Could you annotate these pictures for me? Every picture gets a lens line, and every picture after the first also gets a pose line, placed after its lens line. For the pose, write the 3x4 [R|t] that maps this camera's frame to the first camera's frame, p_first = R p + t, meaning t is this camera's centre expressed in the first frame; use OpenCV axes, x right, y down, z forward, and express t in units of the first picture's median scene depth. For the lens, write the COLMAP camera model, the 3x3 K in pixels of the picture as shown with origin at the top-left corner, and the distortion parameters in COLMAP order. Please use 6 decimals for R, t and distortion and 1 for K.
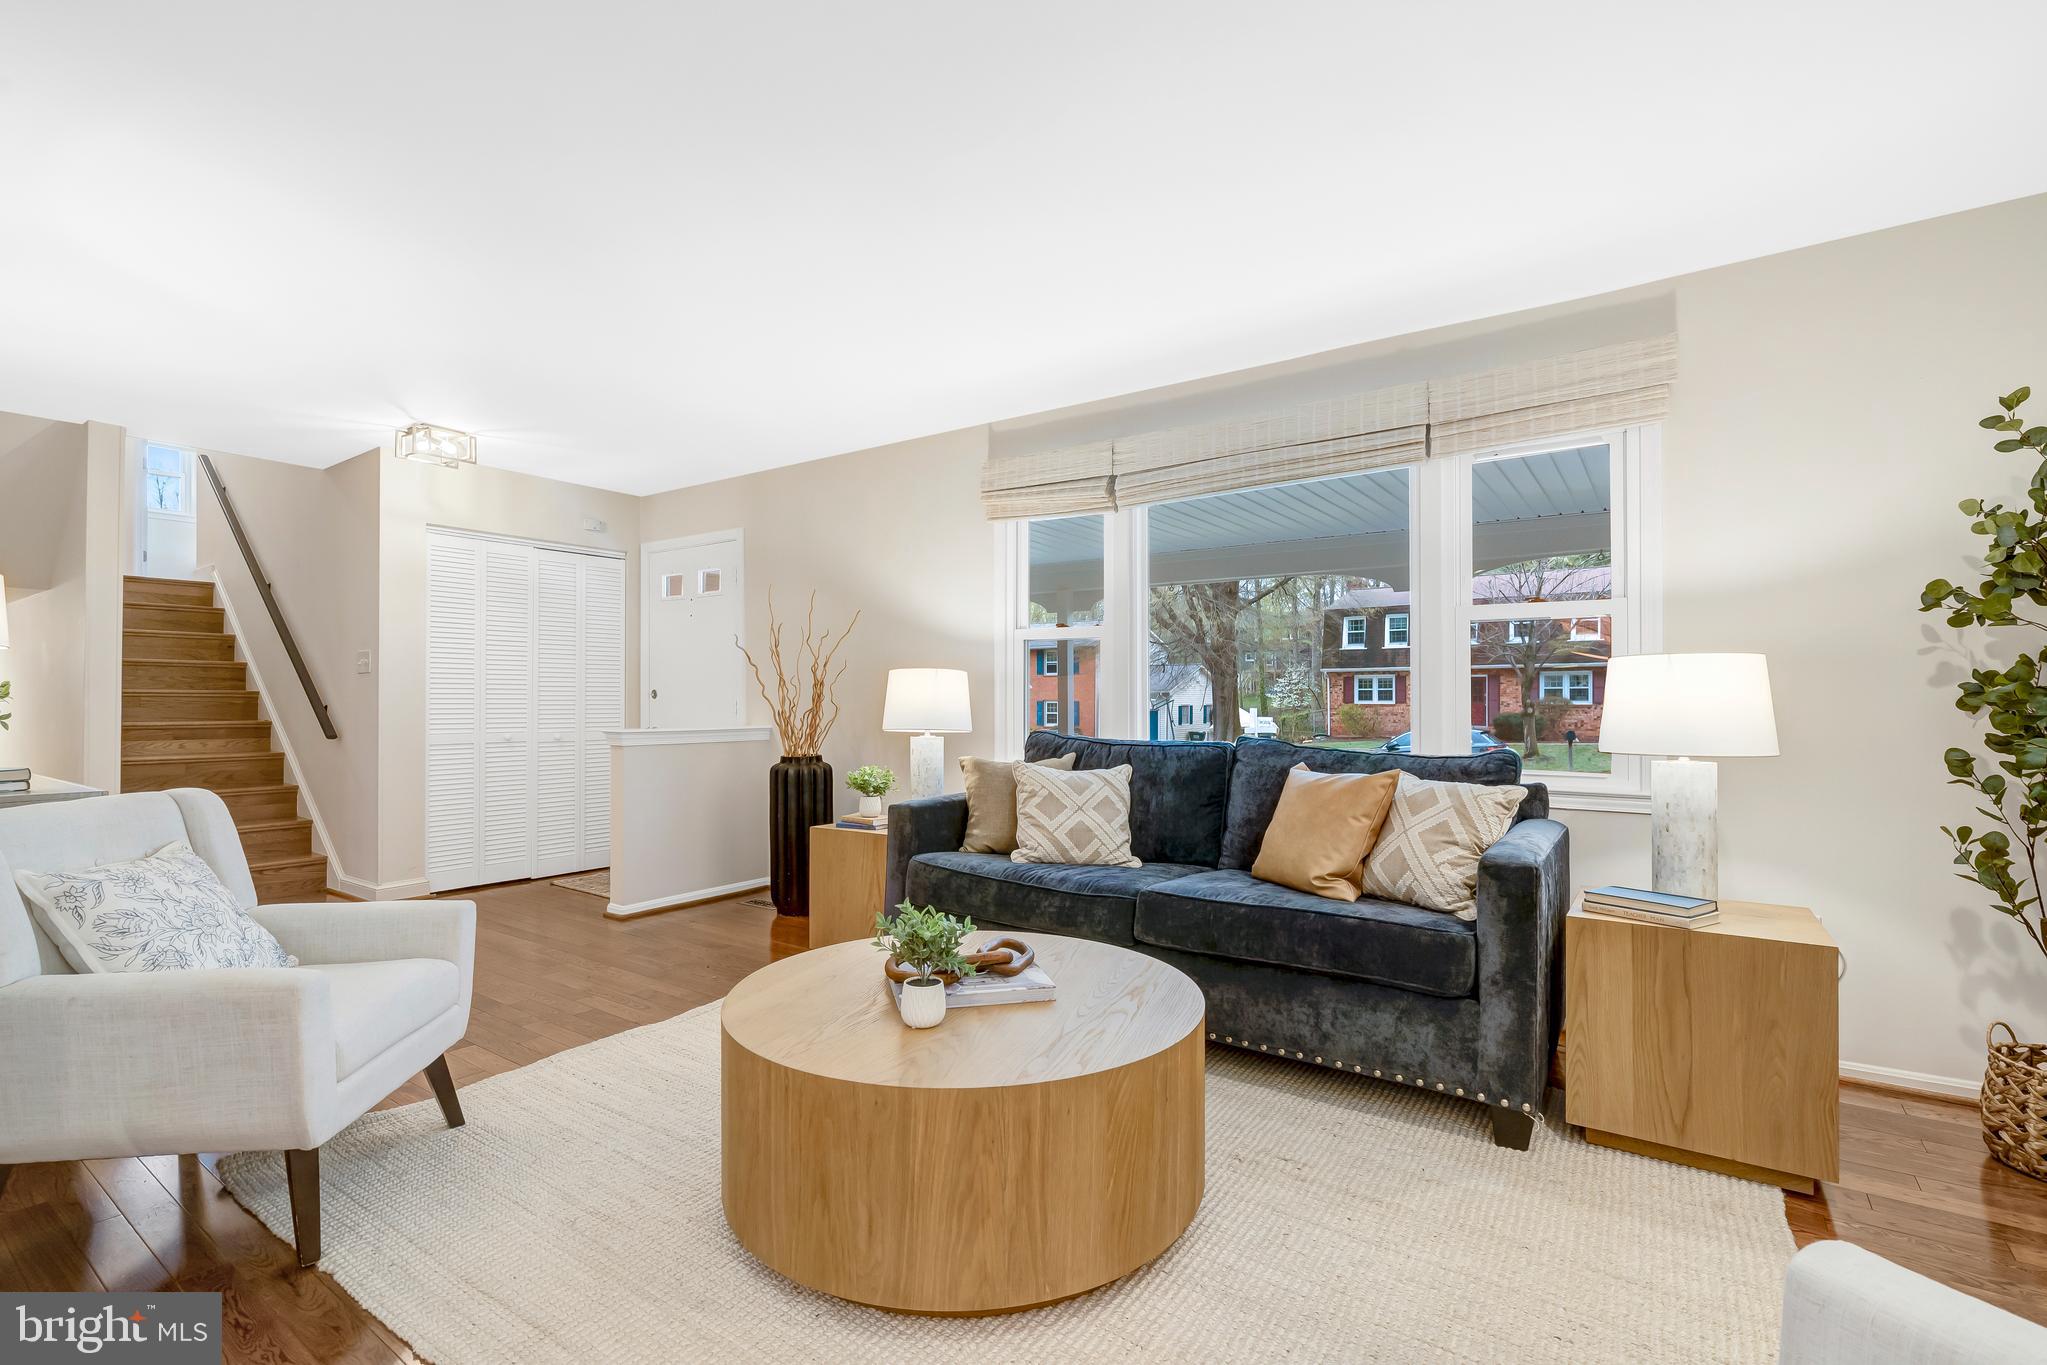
lens RADIAL K [[932.8, 0, 1016.8], [0, 932.8, 689.4], [0, 0, 1]] dist [-0.001315, 0.000528]
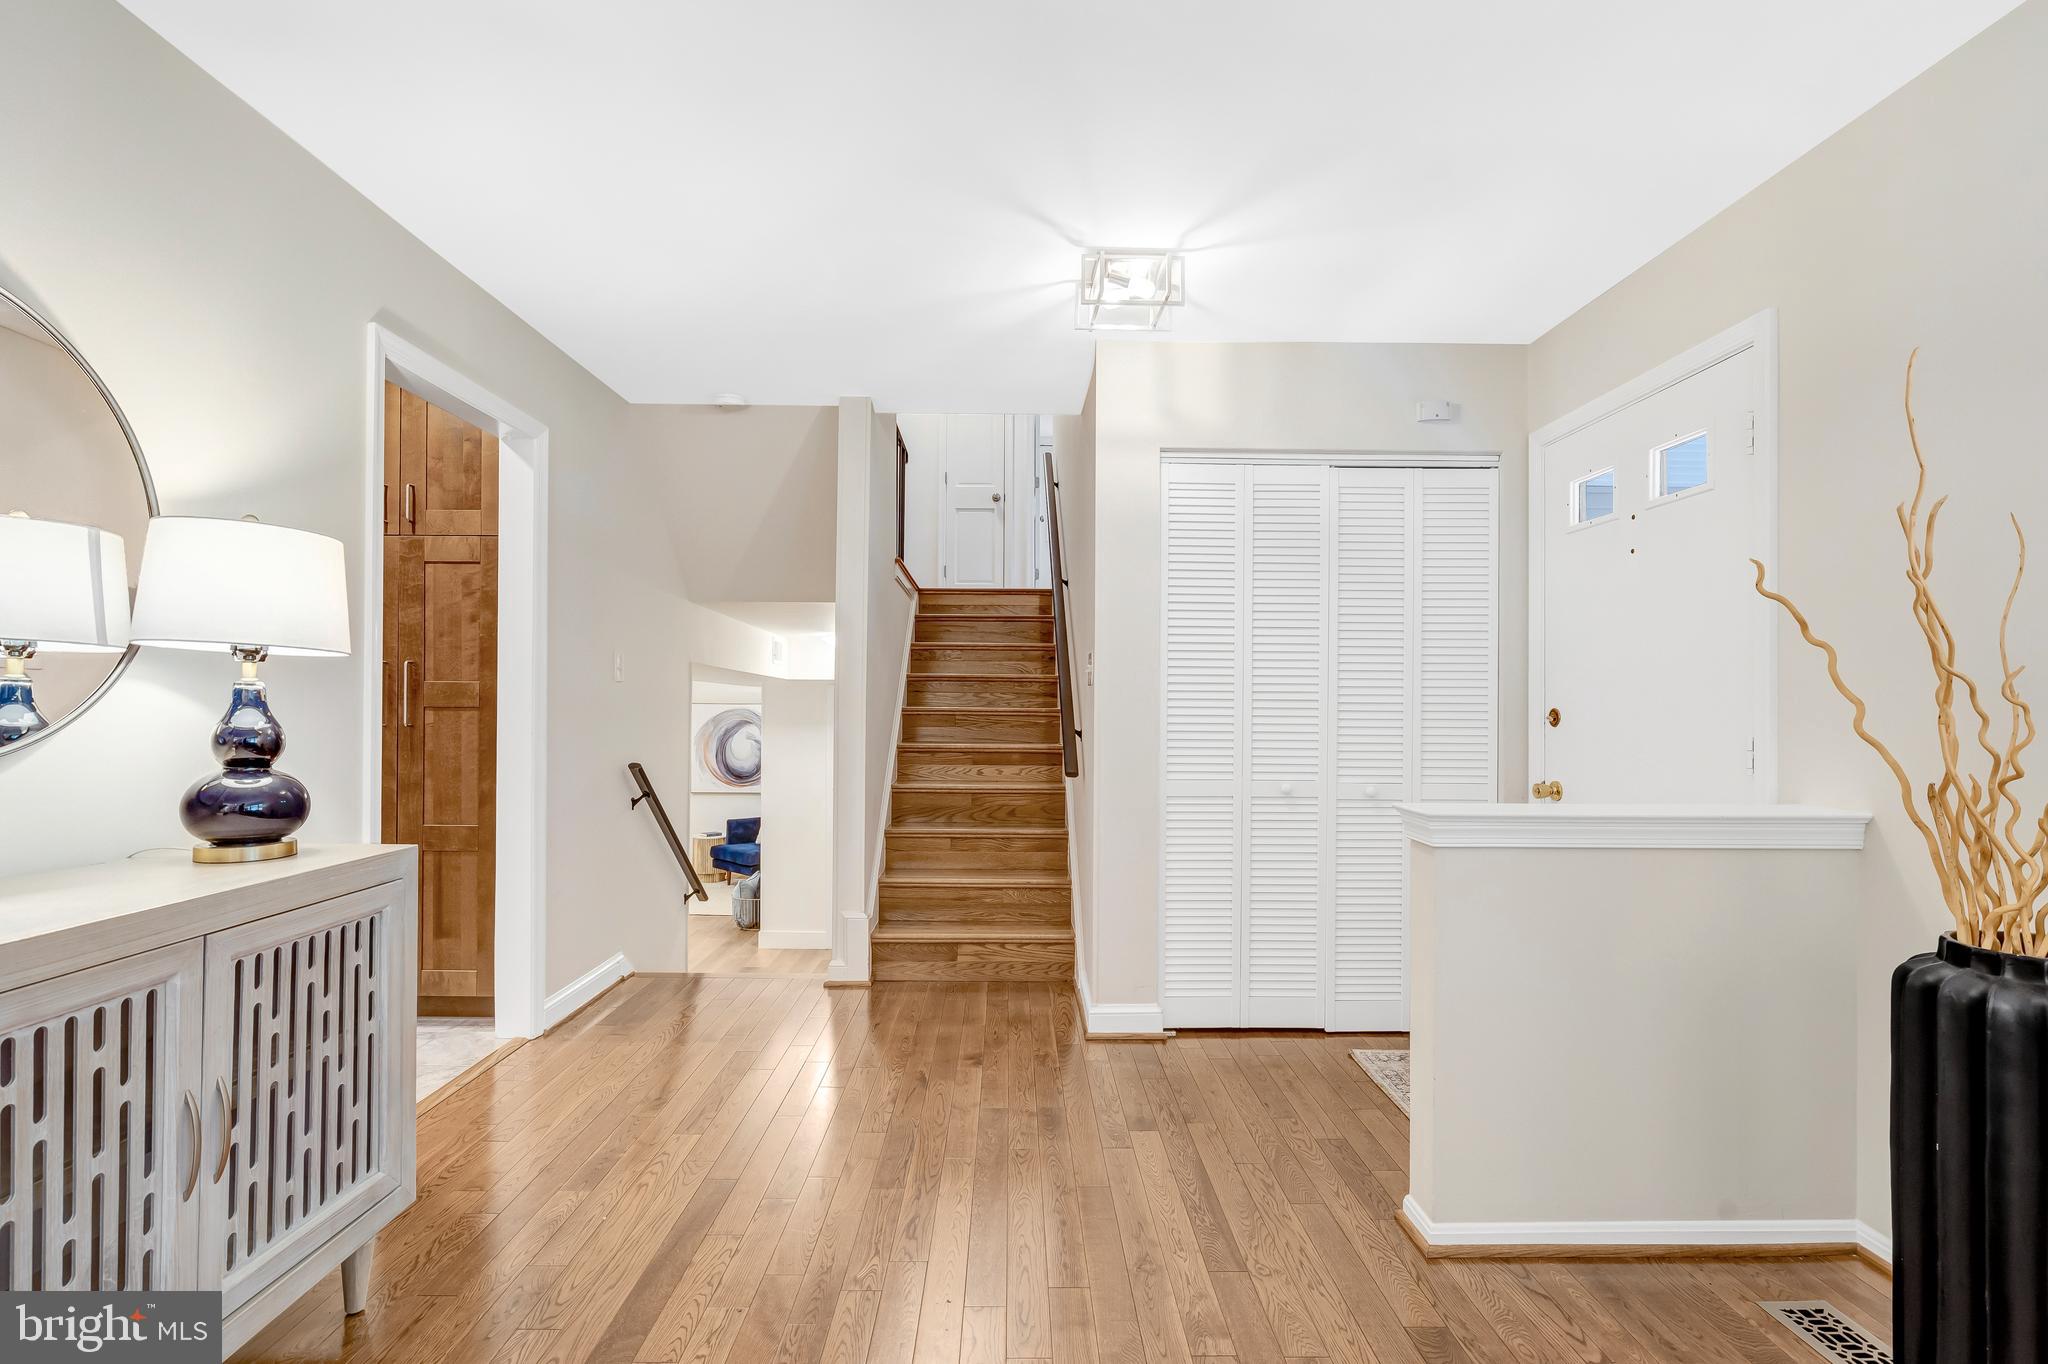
lens RADIAL K [[937.2, 0, 1017.4], [0, 937.2, 702.6], [0, 0, 1]] dist [0.000533, 0.000178]
pose [[0.587342, -0.000479, -0.809339, -0.160410], [0.000441, 1.000000, -0.000271, -0.004226], [0.809339, -0.000197, 0.587342, 0.507812]]
